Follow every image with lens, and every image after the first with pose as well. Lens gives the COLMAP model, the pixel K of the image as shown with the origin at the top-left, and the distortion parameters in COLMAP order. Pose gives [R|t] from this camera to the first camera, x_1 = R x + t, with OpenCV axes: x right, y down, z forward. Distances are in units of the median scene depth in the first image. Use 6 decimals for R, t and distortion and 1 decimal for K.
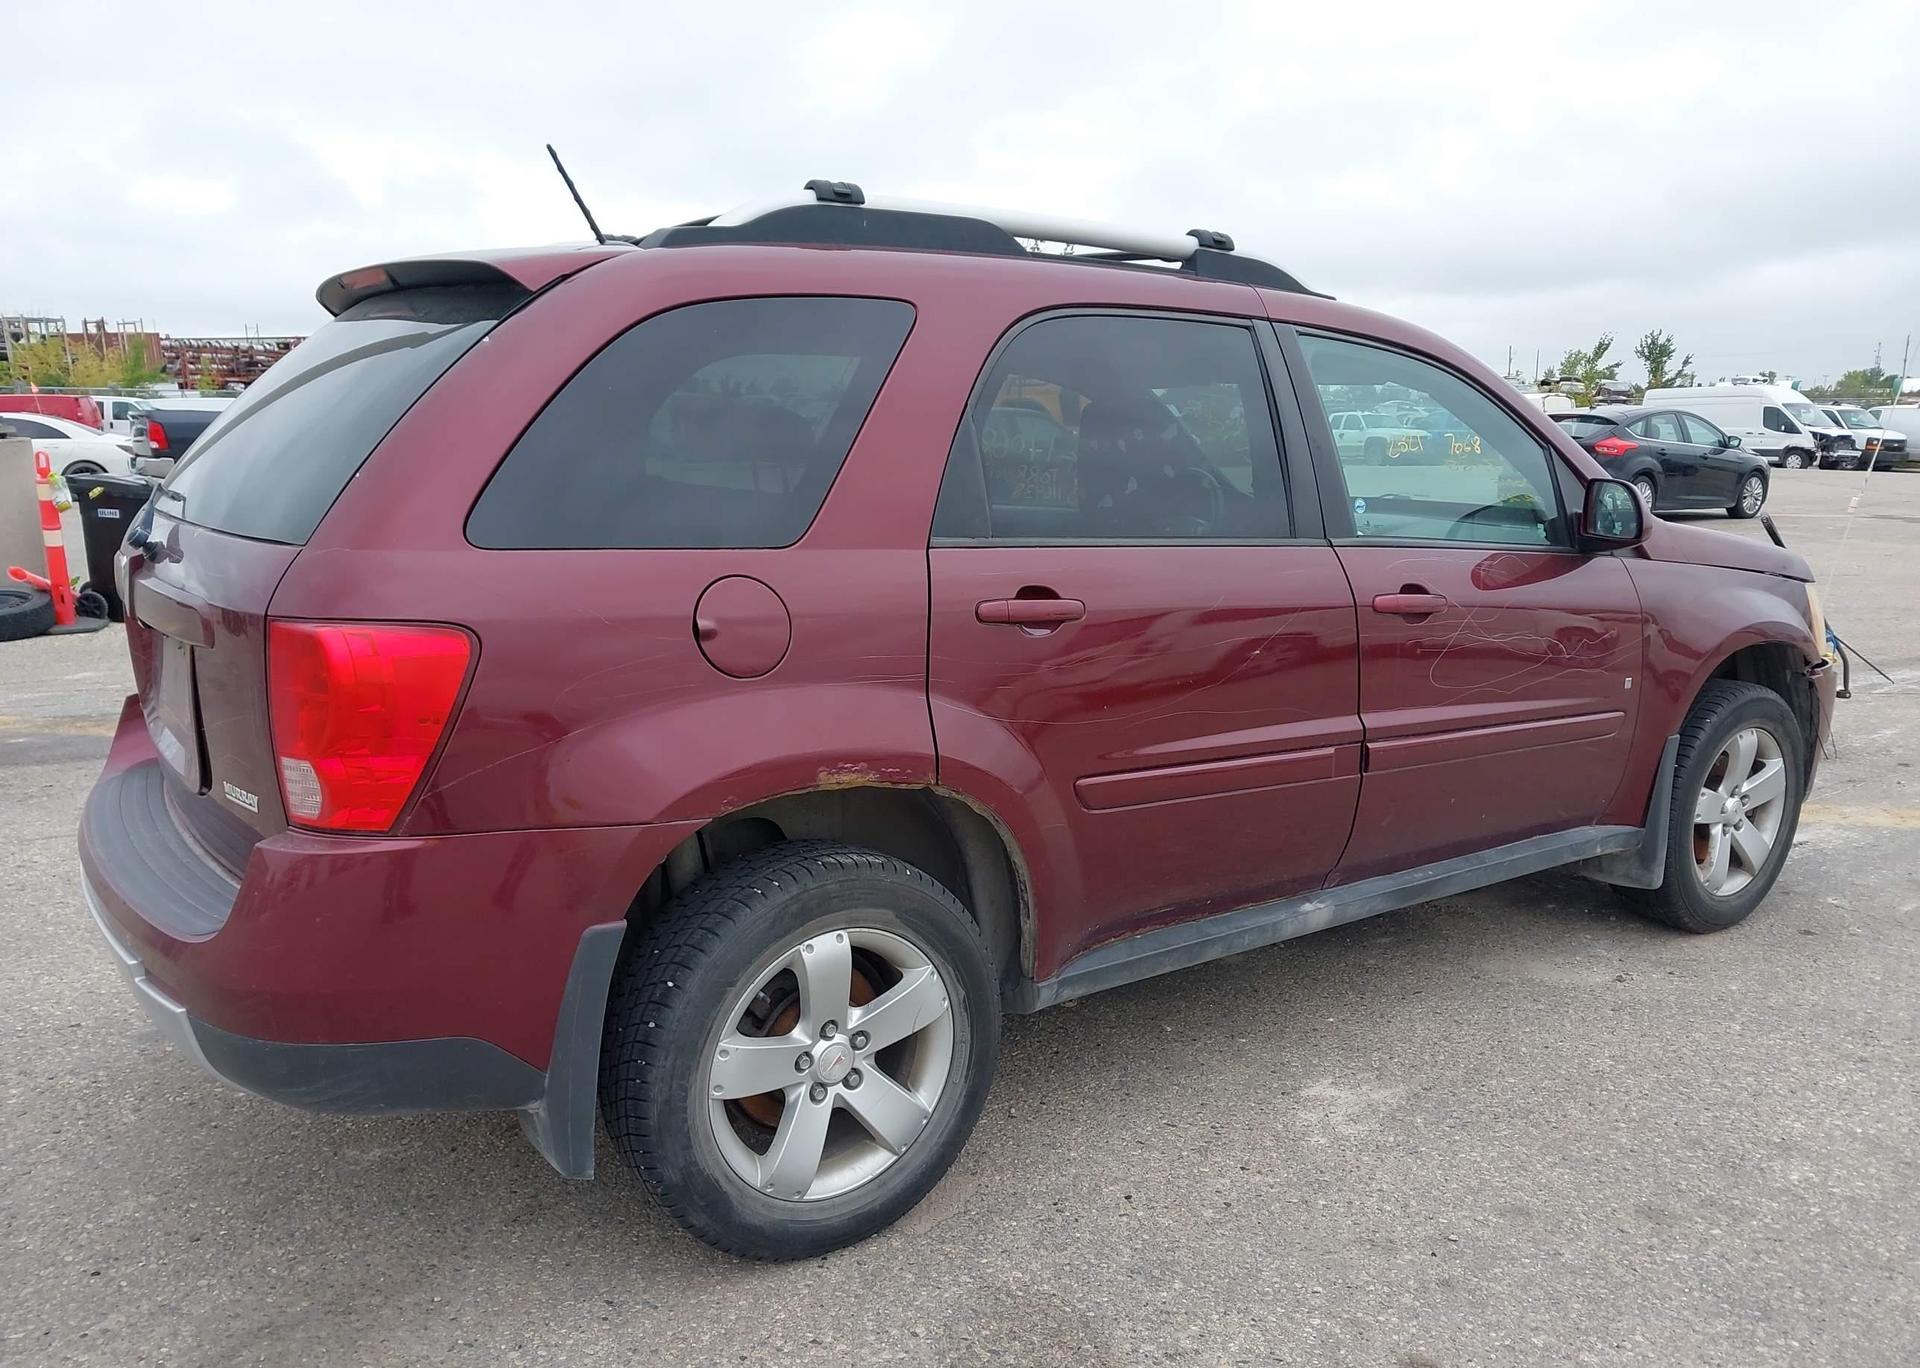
lens RADIAL K [[1524.5, 0, 961.4], [0, 1524.5, 679.6], [0, 0, 1]] dist [0.003378, -0.002146]
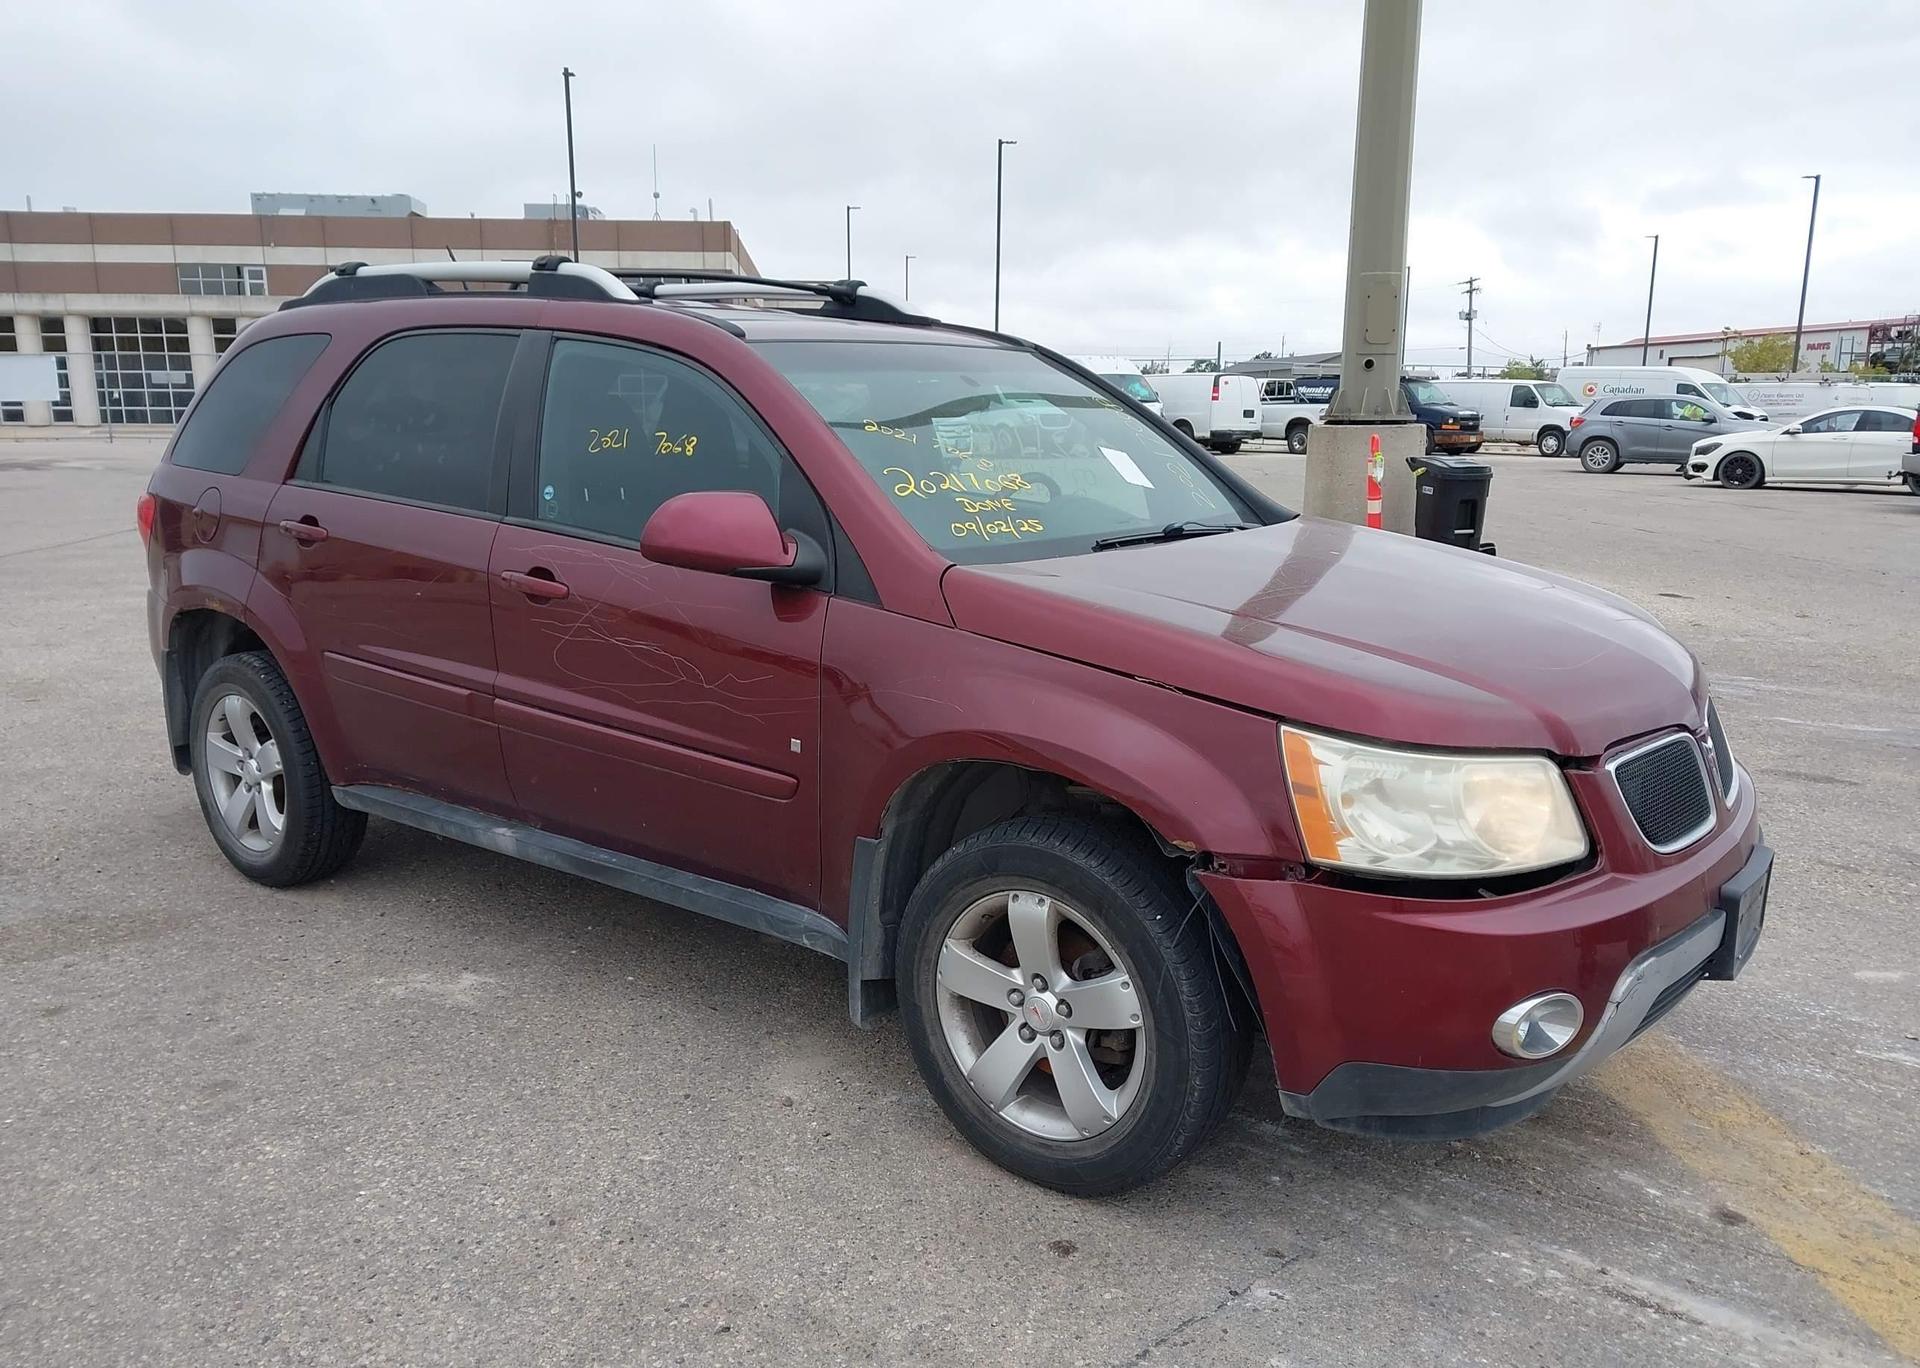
lens RADIAL K [[1524.5, 0, 961.4], [0, 1524.5, 679.6], [0, 0, 1]] dist [0.003378, -0.002146]
pose [[0.288184, 0.176590, -0.941151, 1.664014], [-0.168549, 0.976858, 0.131679, -0.209058], [0.942625, 0.120682, 0.311279, 1.122535]]
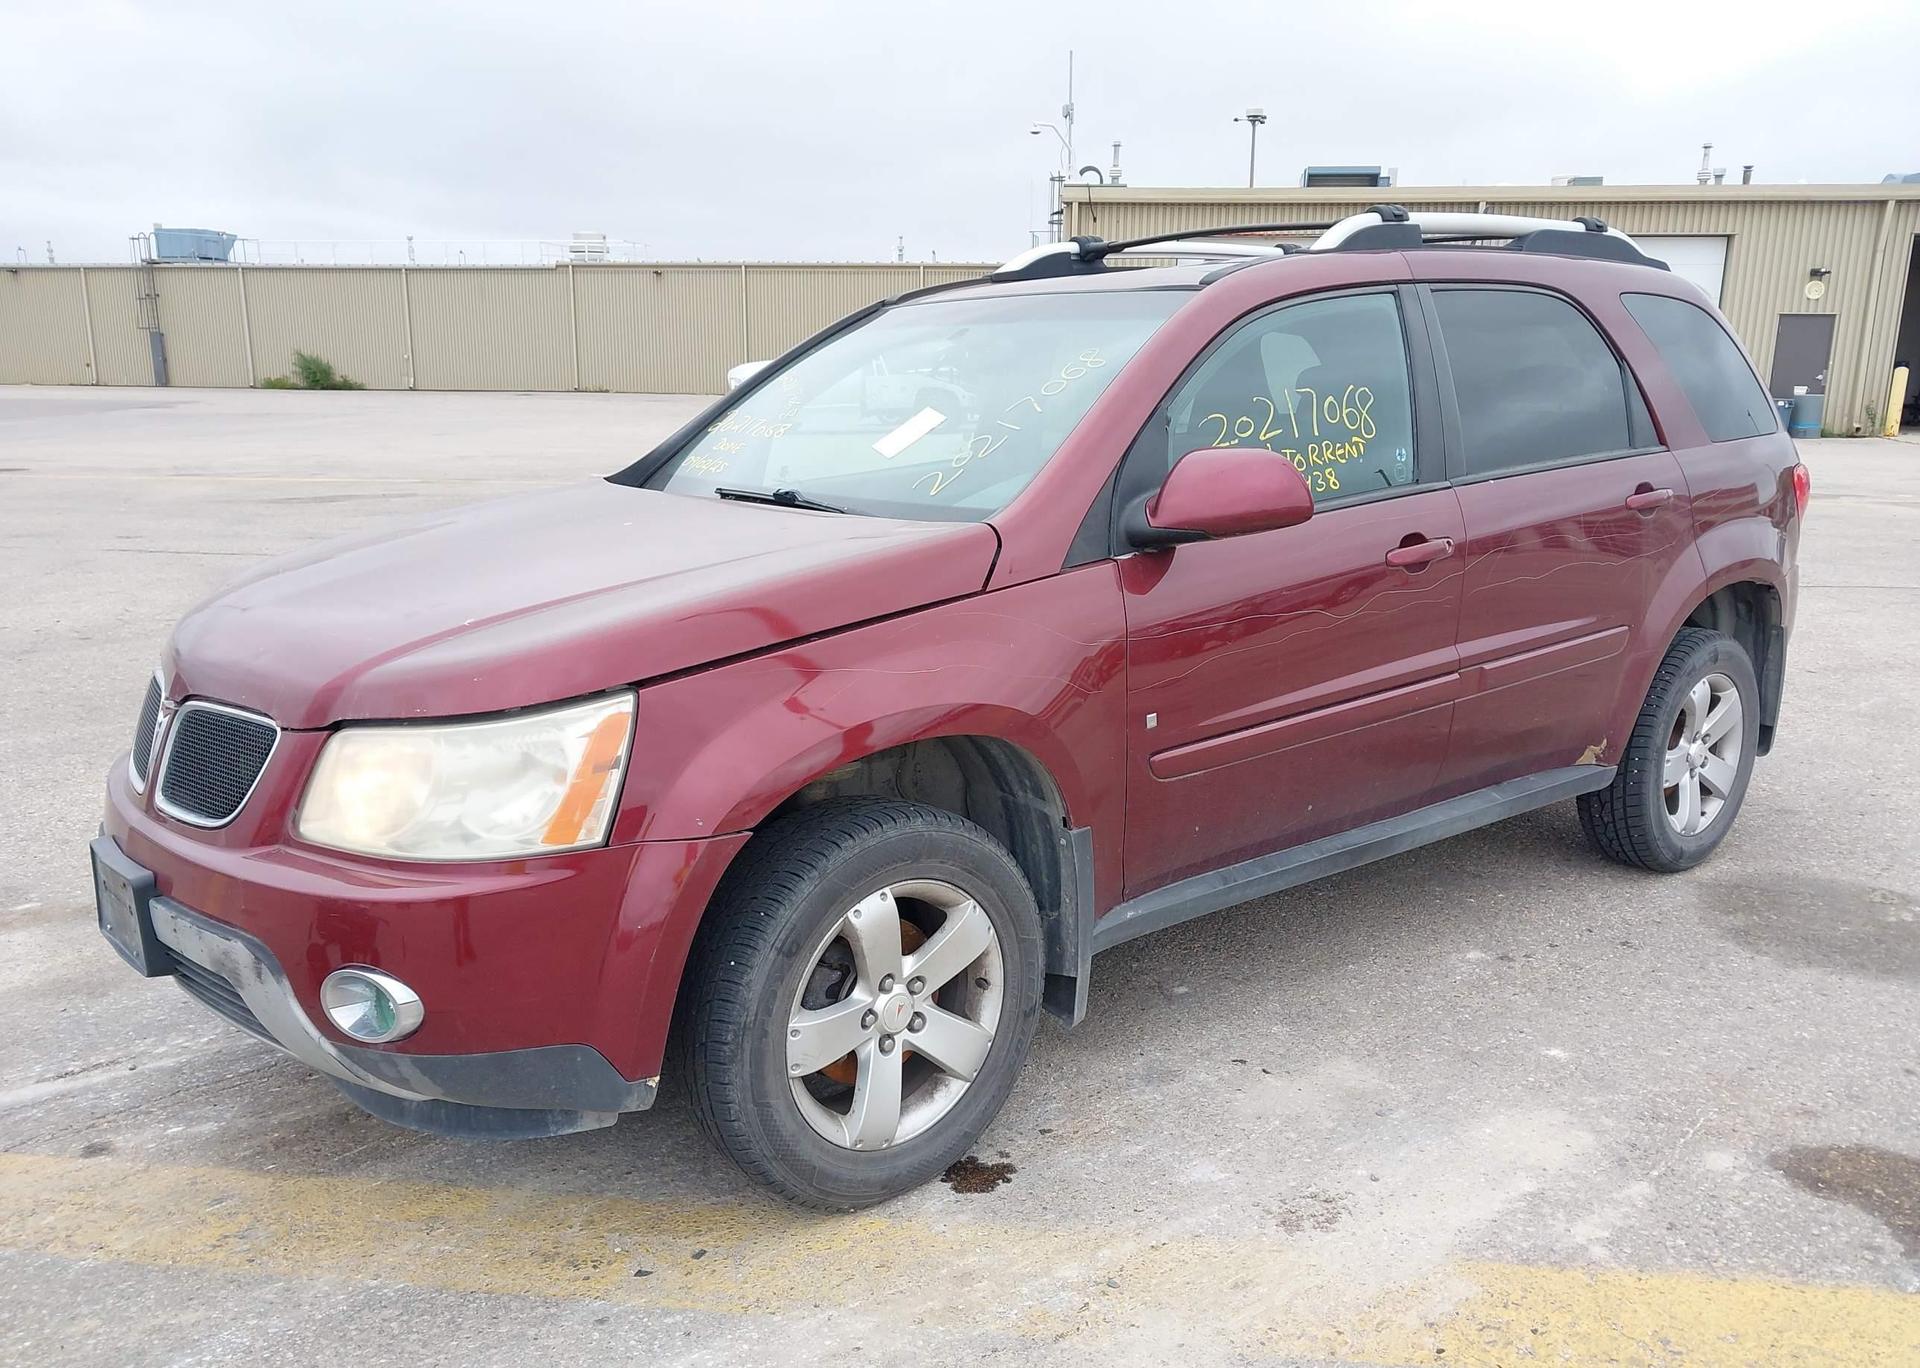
lens RADIAL K [[1524.5, 0, 961.4], [0, 1524.5, 679.6], [0, 0, 1]] dist [0.003378, -0.002146]
pose [[-0.997639, 0.007602, -0.068251, 0.424906], [-0.017637, 0.932153, 0.361635, -0.484851], [0.066369, 0.361985, -0.929818, 2.815259]]
